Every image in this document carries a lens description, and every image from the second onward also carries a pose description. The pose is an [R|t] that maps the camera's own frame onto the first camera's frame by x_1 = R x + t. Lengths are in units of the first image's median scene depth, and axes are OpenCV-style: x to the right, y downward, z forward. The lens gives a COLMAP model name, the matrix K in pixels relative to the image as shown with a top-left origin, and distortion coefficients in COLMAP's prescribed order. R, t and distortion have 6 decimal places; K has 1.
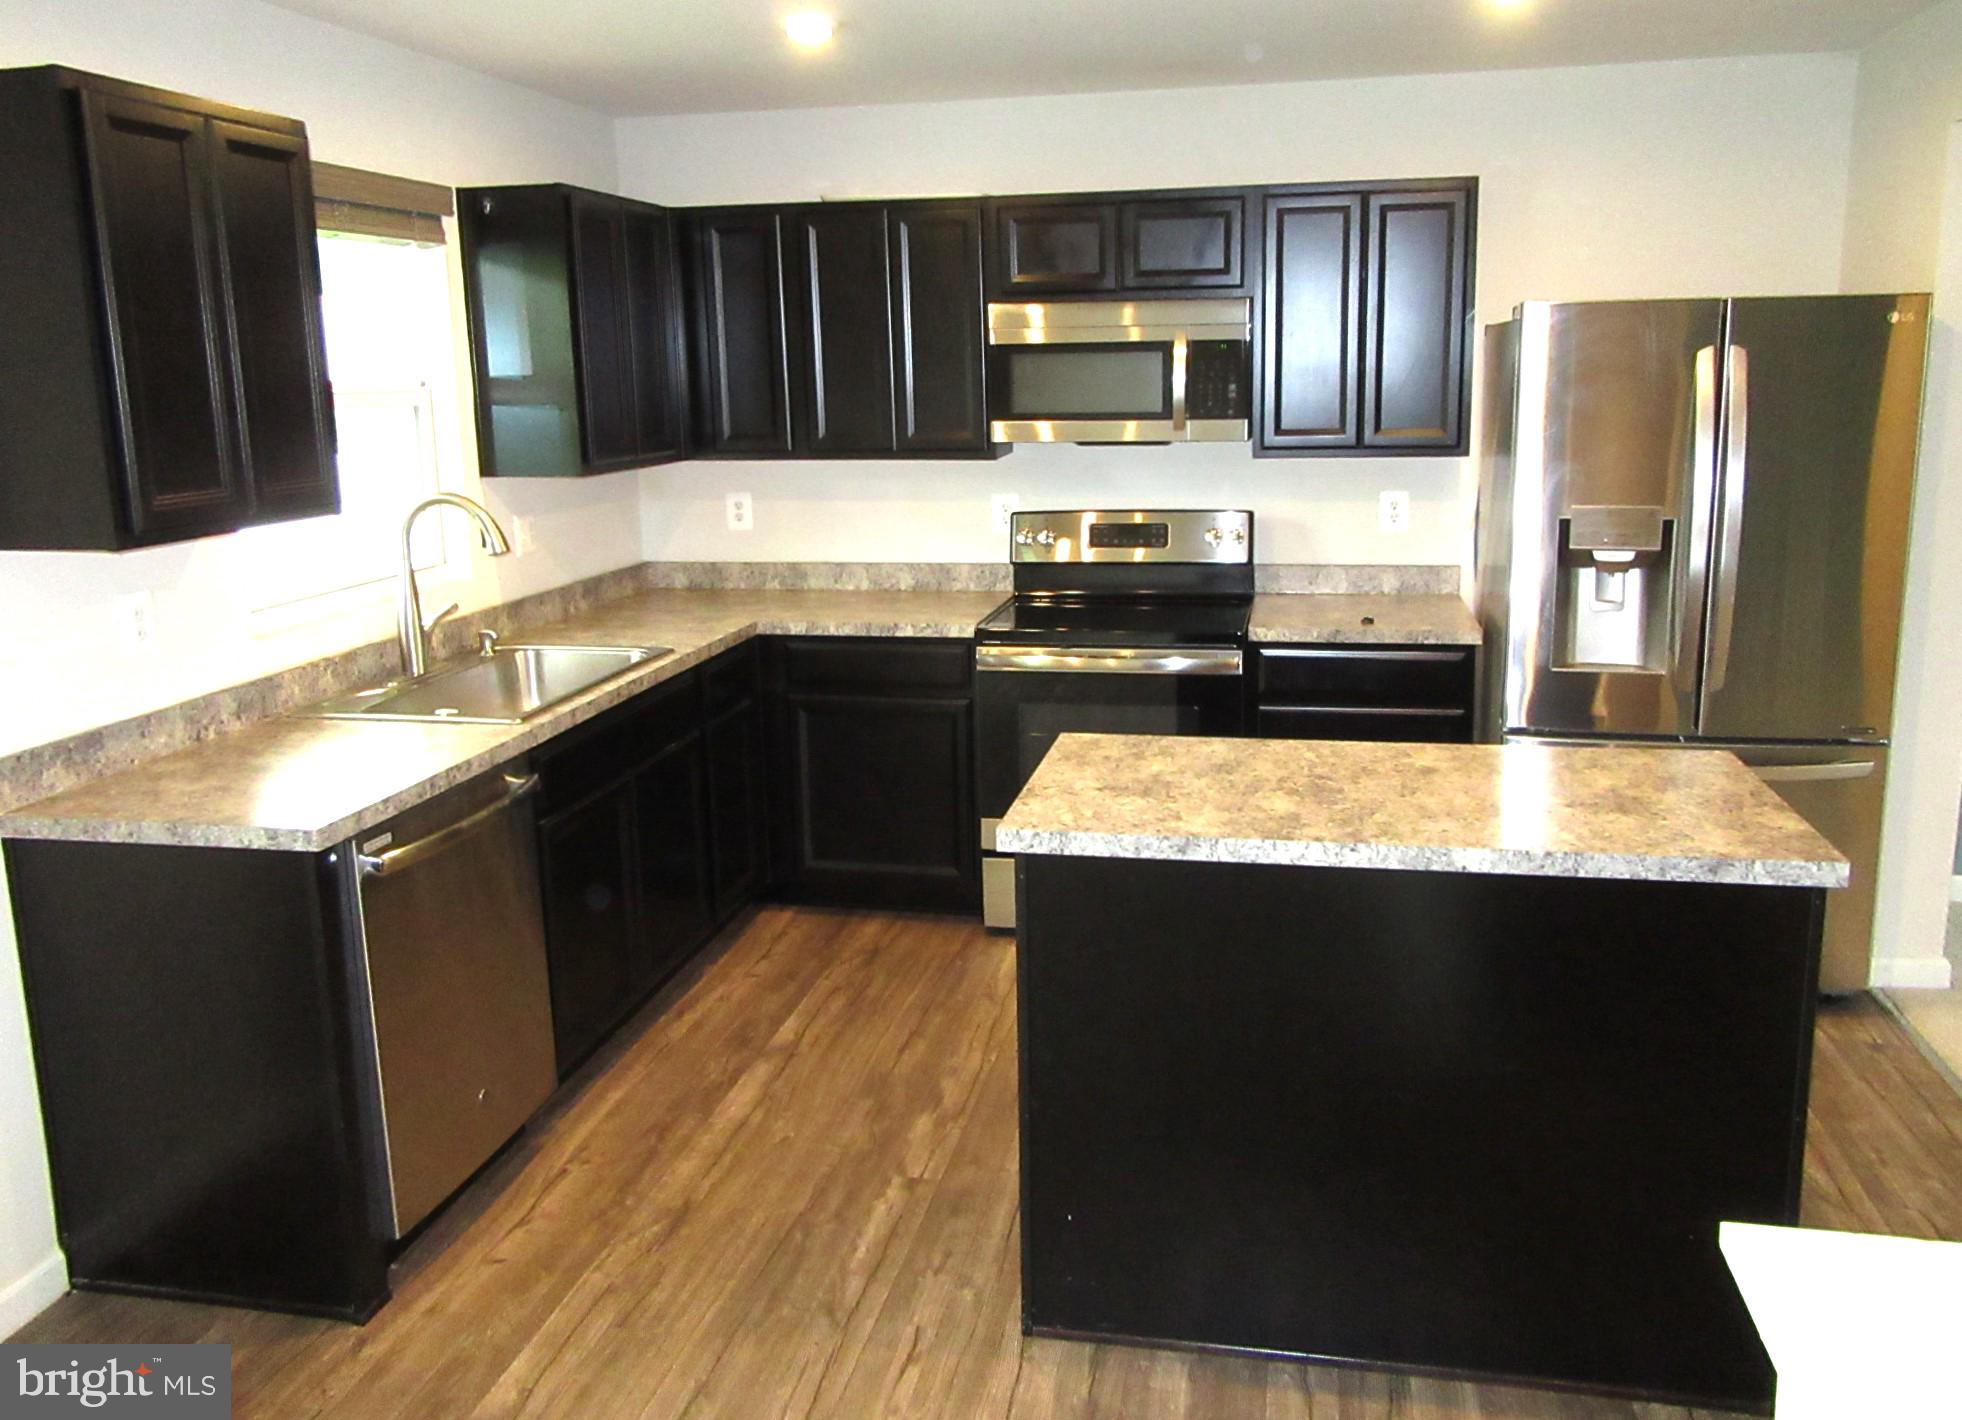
lens RADIAL K [[1567.3, 0, 1006.9], [0, 1567.3, 655.1], [0, 0, 1]] dist [-0.005861, -0.008557]
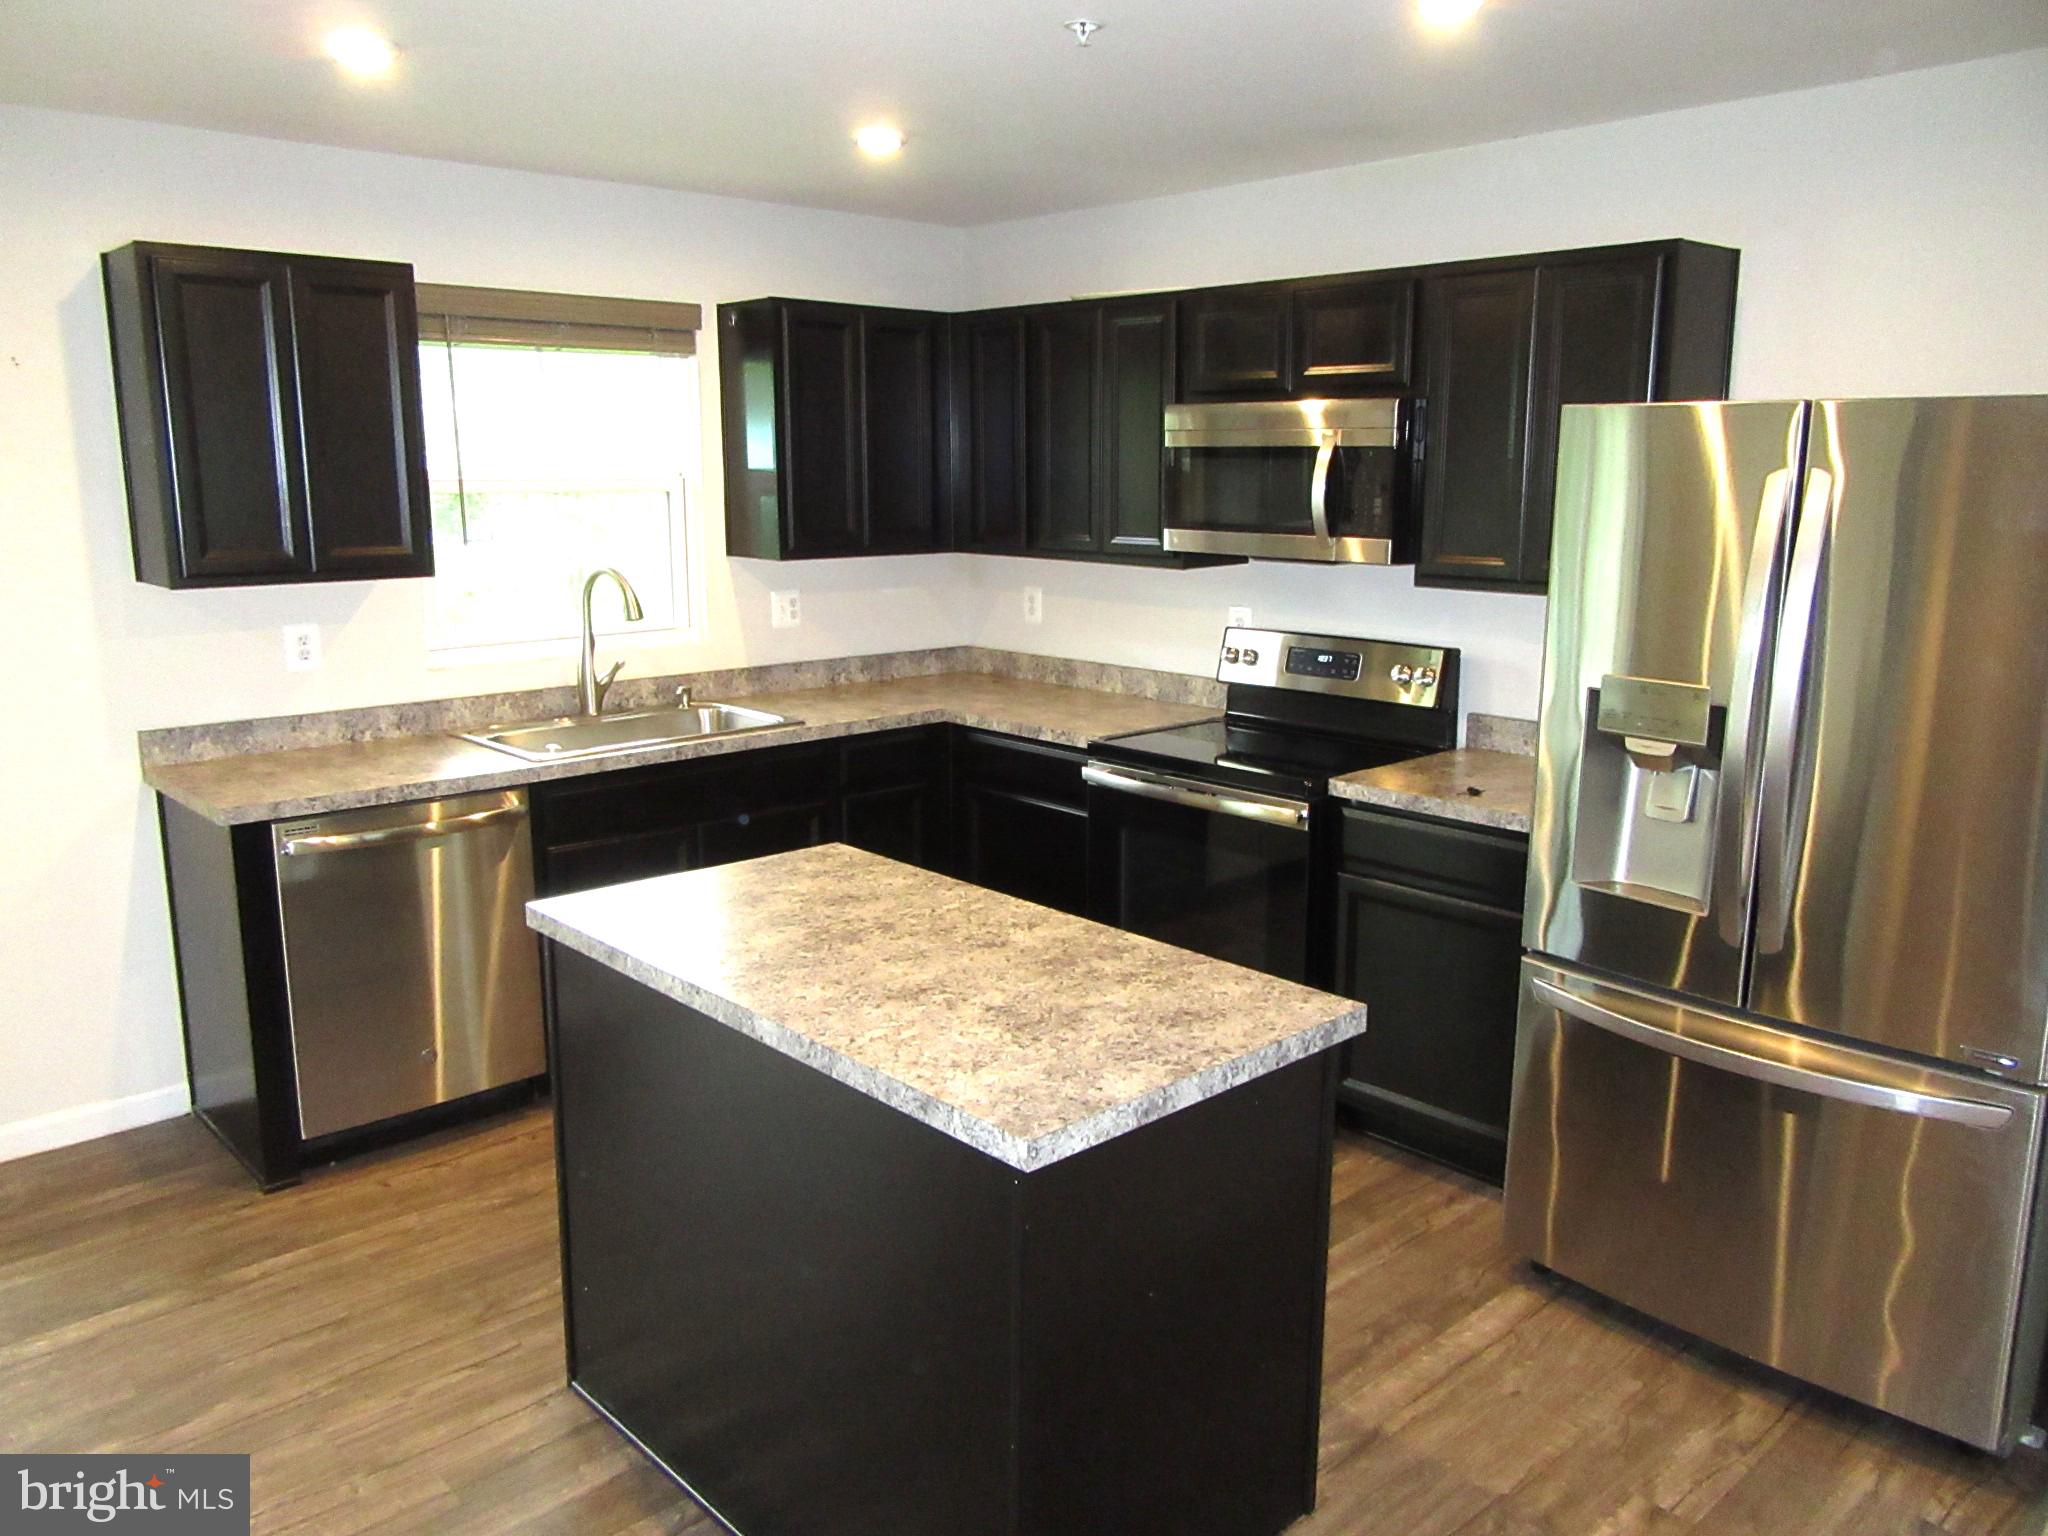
lens RADIAL K [[1573.6, 0, 1027.6], [0, 1573.6, 764.1], [0, 0, 1]] dist [-0.009494, -0.001463]
pose [[0.798525, 0.135406, -0.586535, 0.588627], [-0.127894, 0.990289, 0.054496, -0.057851], [0.588218, 0.031498, 0.808089, 0.219247]]
